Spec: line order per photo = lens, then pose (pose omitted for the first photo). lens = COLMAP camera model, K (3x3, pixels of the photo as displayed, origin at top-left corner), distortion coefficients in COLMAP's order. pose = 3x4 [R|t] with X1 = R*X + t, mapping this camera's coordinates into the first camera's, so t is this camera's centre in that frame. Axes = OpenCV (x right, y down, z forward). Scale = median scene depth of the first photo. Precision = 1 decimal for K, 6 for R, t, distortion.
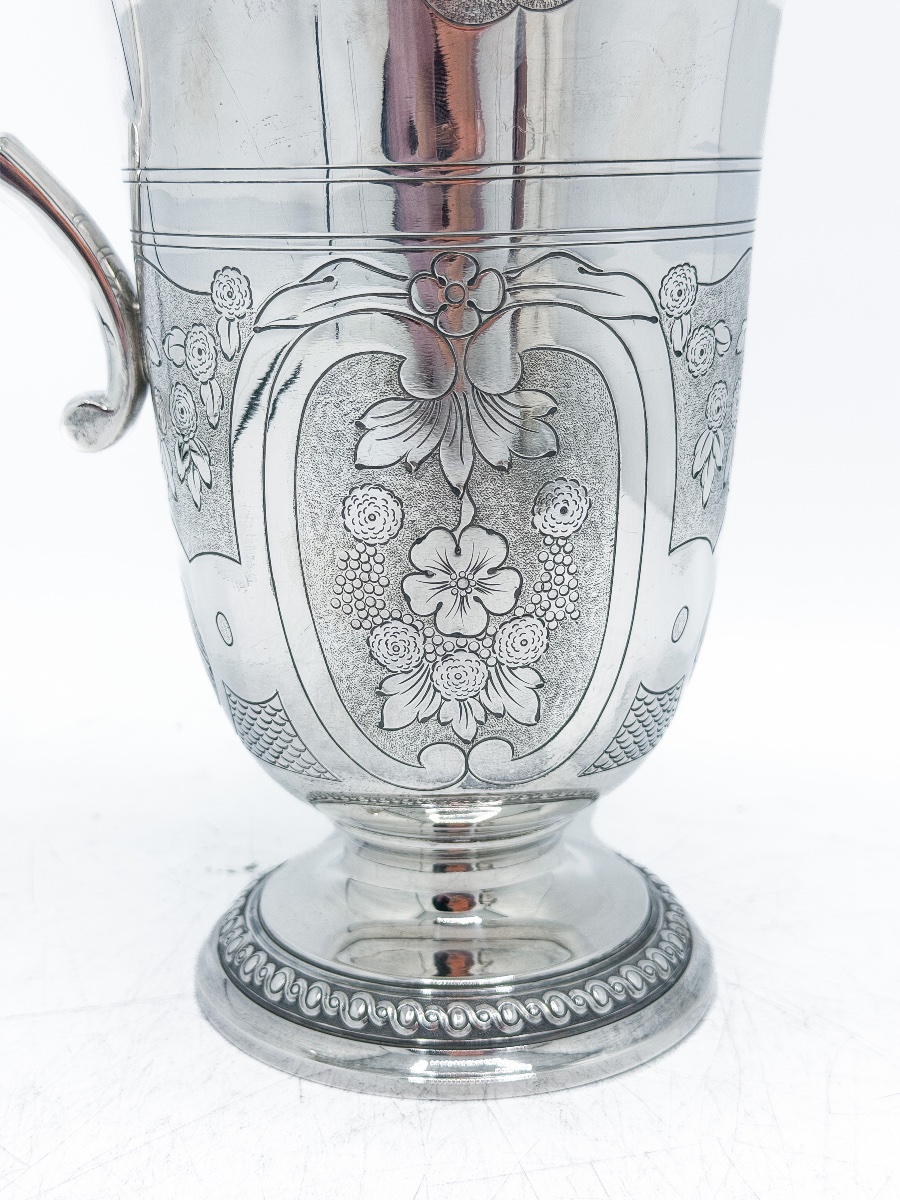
lens RADIAL K [[1759.0, 0, 450.0], [0, 1759.0, 600.0], [0, 0, 1]] dist [0.173035, -0.491827]
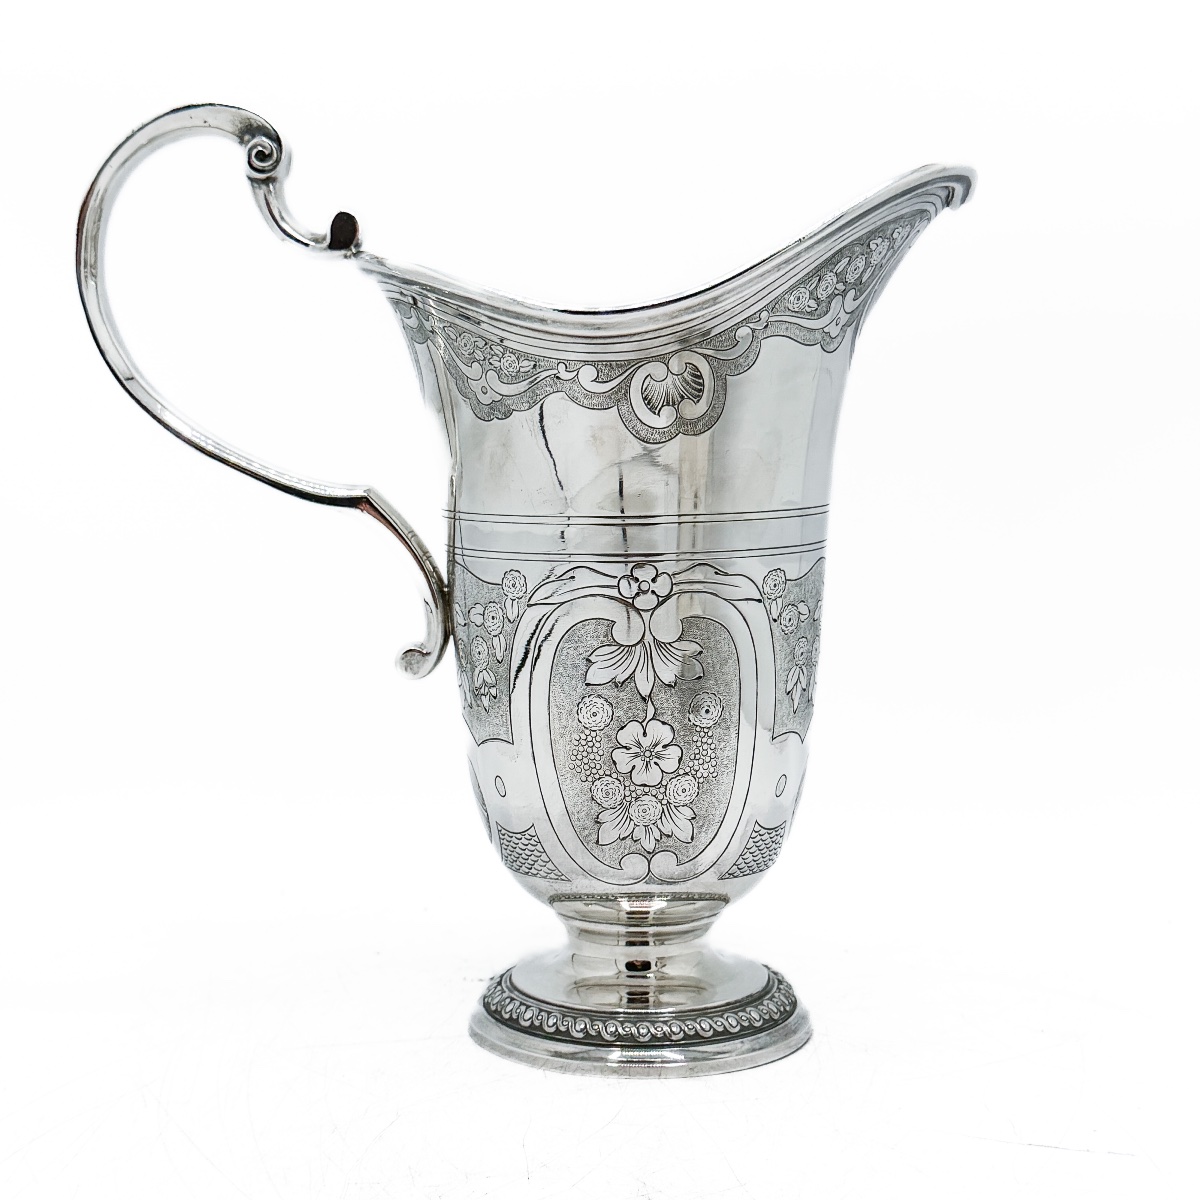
lens RADIAL K [[2204.3, 0, 601.8], [0, 2204.3, 707.6], [0, 0, 1]] dist [0.134799, -0.059489]
pose [[0.999956, 0.005816, -0.007398, -0.020849], [-0.006495, 0.995427, -0.095306, 0.145240], [0.006810, 0.095350, 0.995421, -1.089388]]
